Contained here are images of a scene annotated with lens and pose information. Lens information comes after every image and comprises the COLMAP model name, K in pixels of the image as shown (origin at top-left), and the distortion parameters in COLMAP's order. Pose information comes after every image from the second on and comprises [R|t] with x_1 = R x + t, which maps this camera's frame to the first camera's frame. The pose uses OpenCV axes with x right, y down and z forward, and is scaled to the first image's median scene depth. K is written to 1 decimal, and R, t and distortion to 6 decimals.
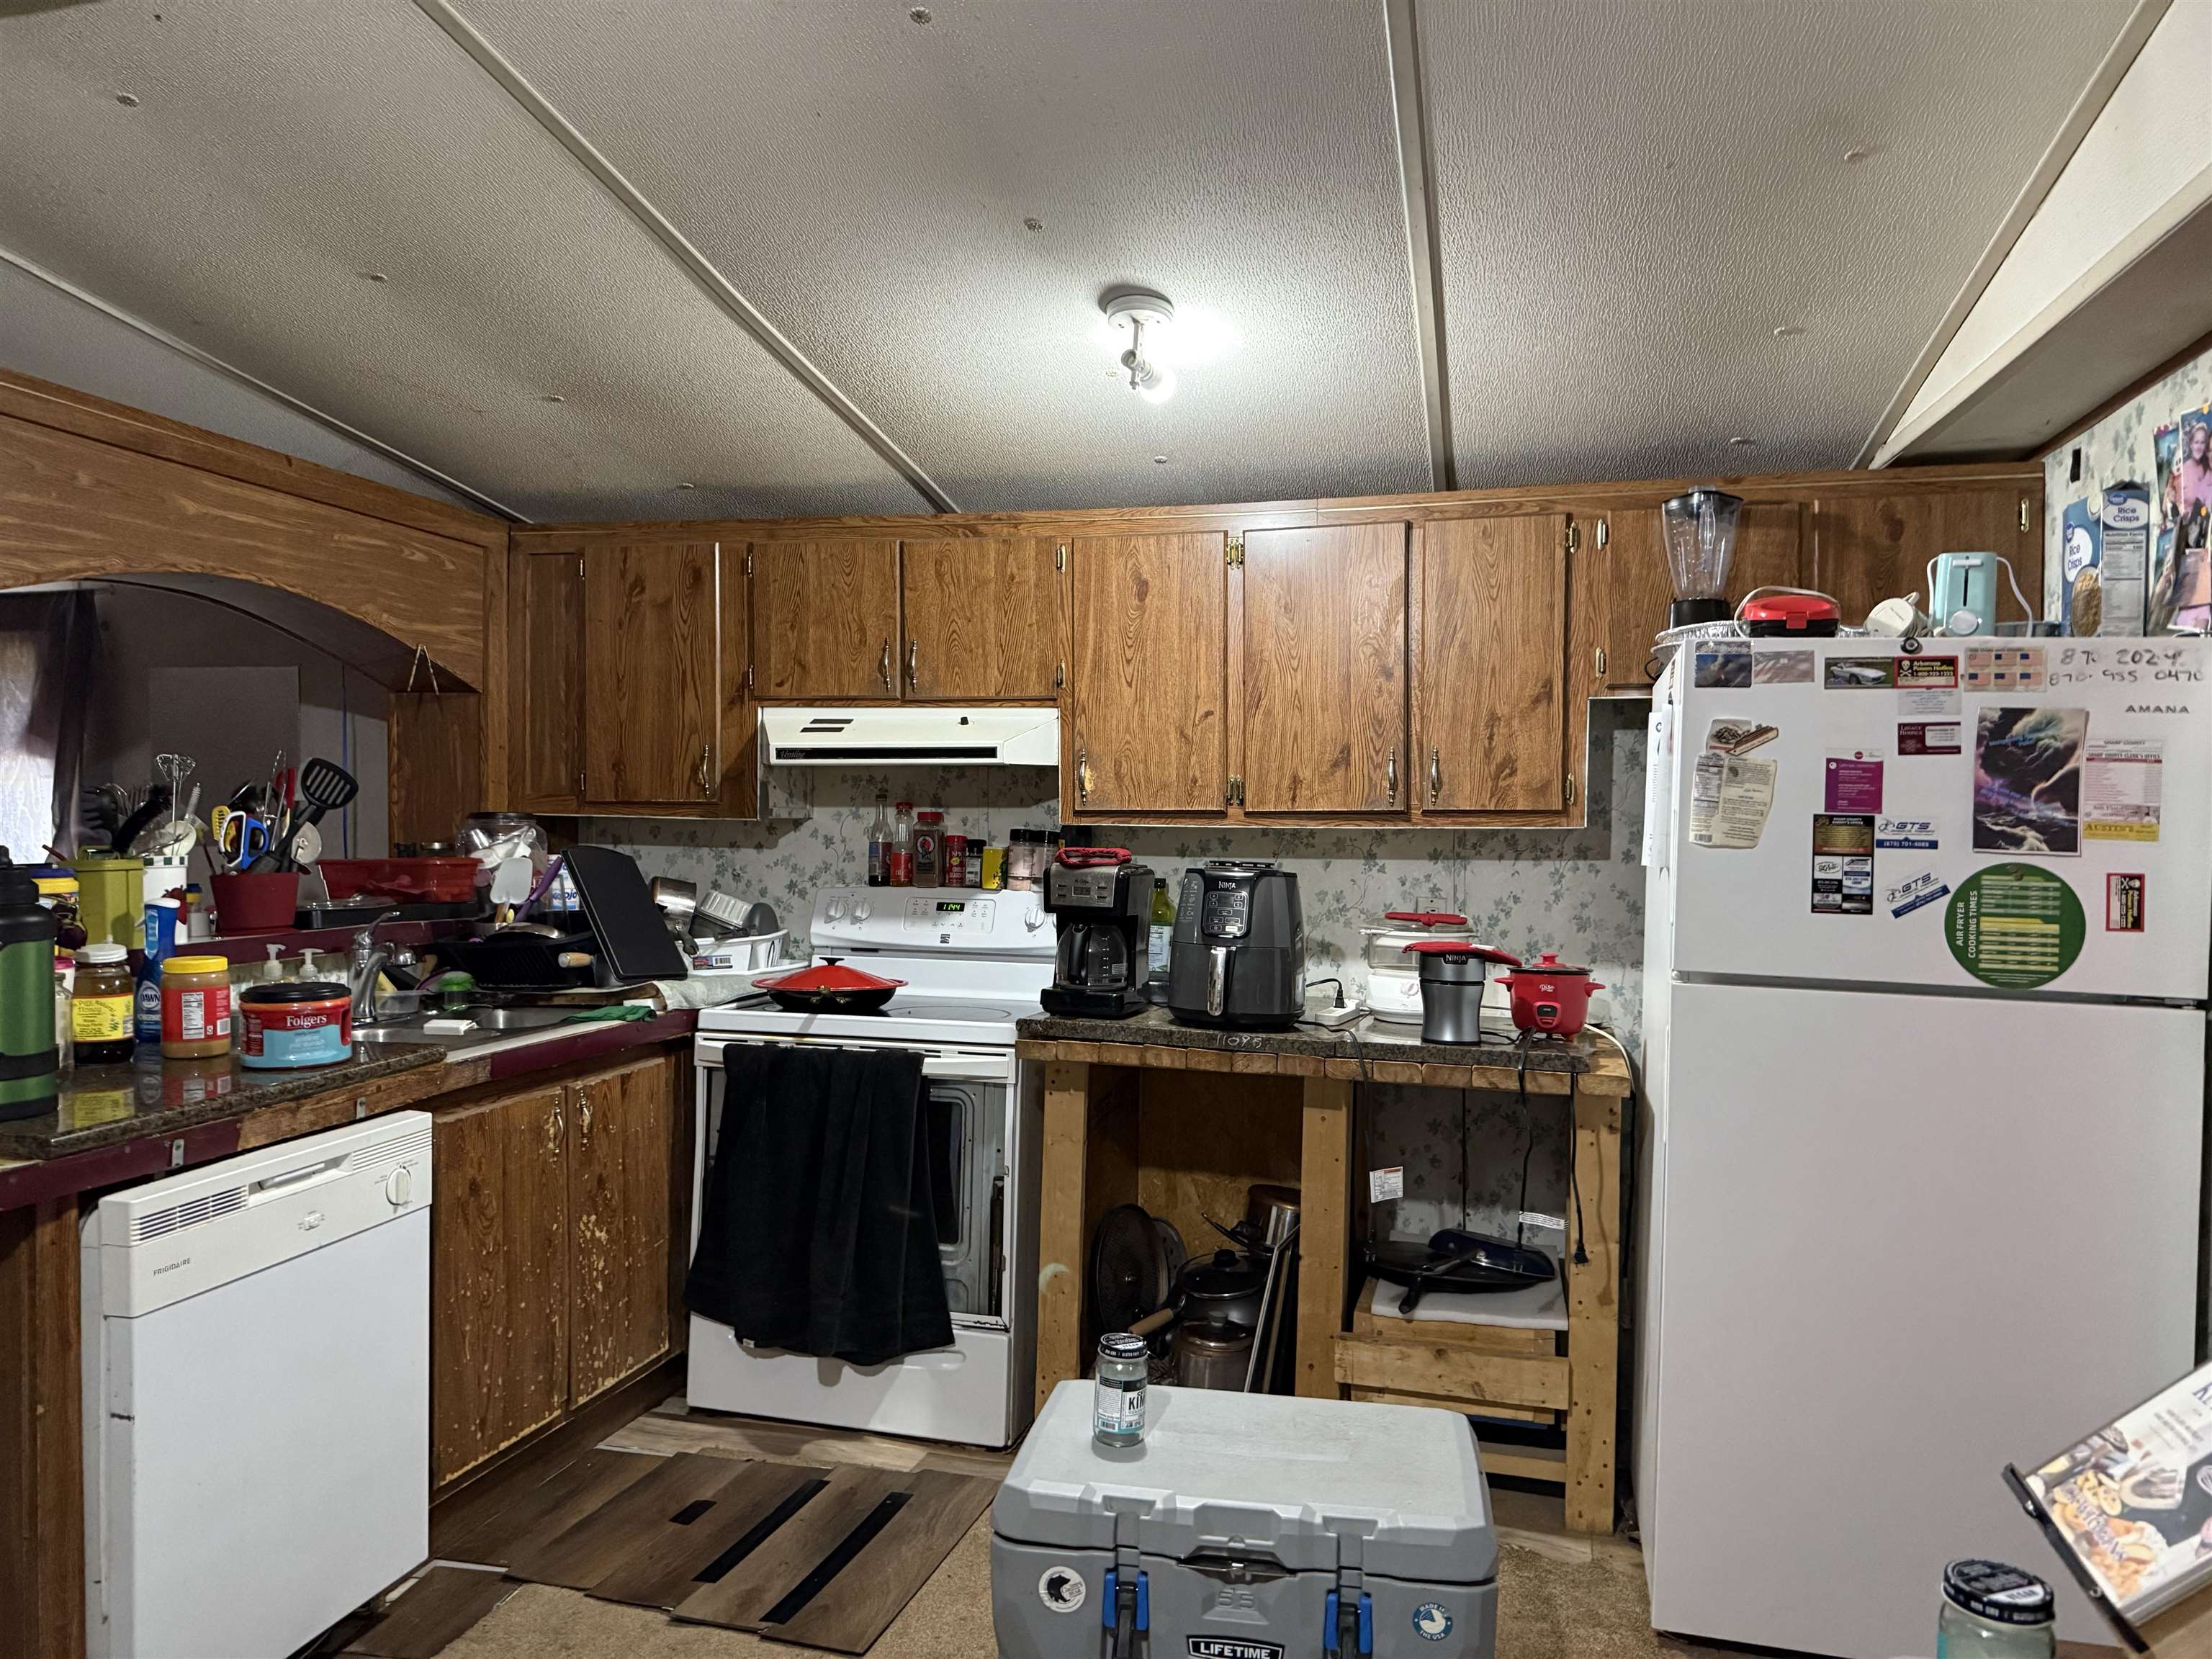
lens RADIAL K [[1513.0, 0, 1109.7], [0, 1513.0, 826.9], [0, 0, 1]] dist [-0.000578, -0.019128]
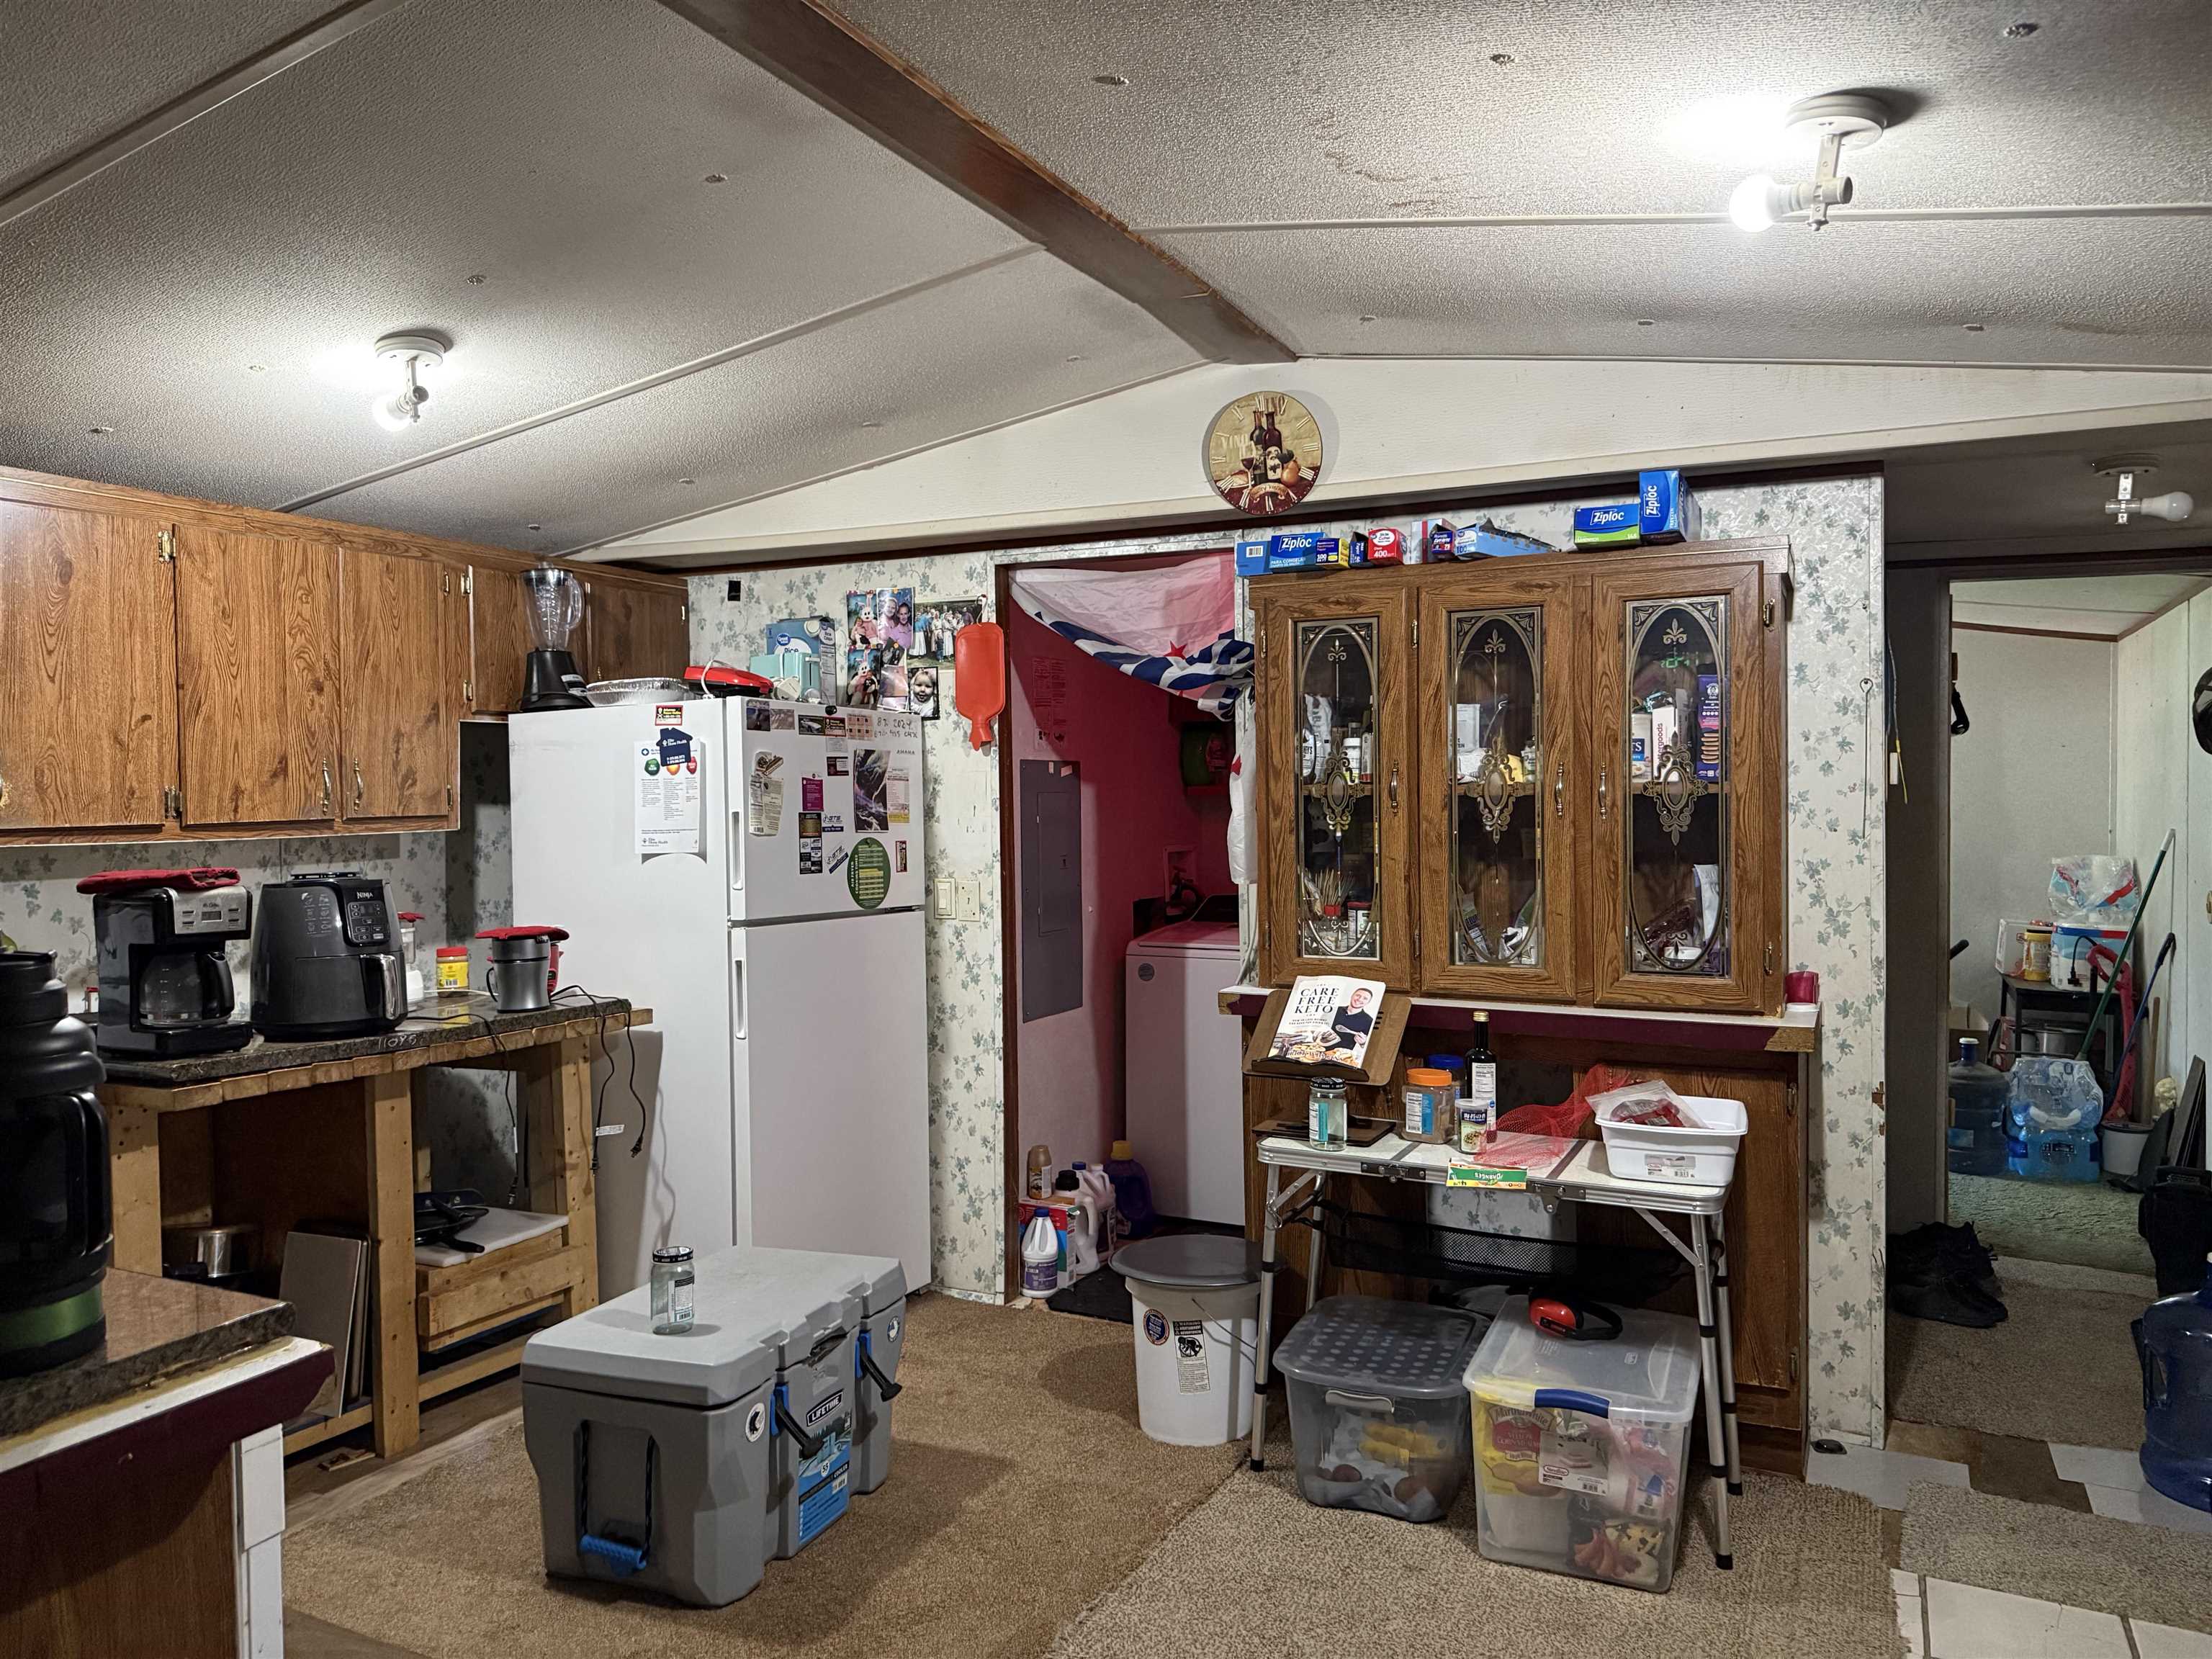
lens RADIAL K [[1513.0, 0, 1111.2], [0, 1513.0, 833.4], [0, 0, 1]] dist [-0.000578, -0.019128]
pose [[0.184036, -0.035241, 0.982288, -0.770916], [0.025141, 0.999199, 0.031137, -0.020685], [-0.982598, 0.018965, 0.184774, 0.282705]]
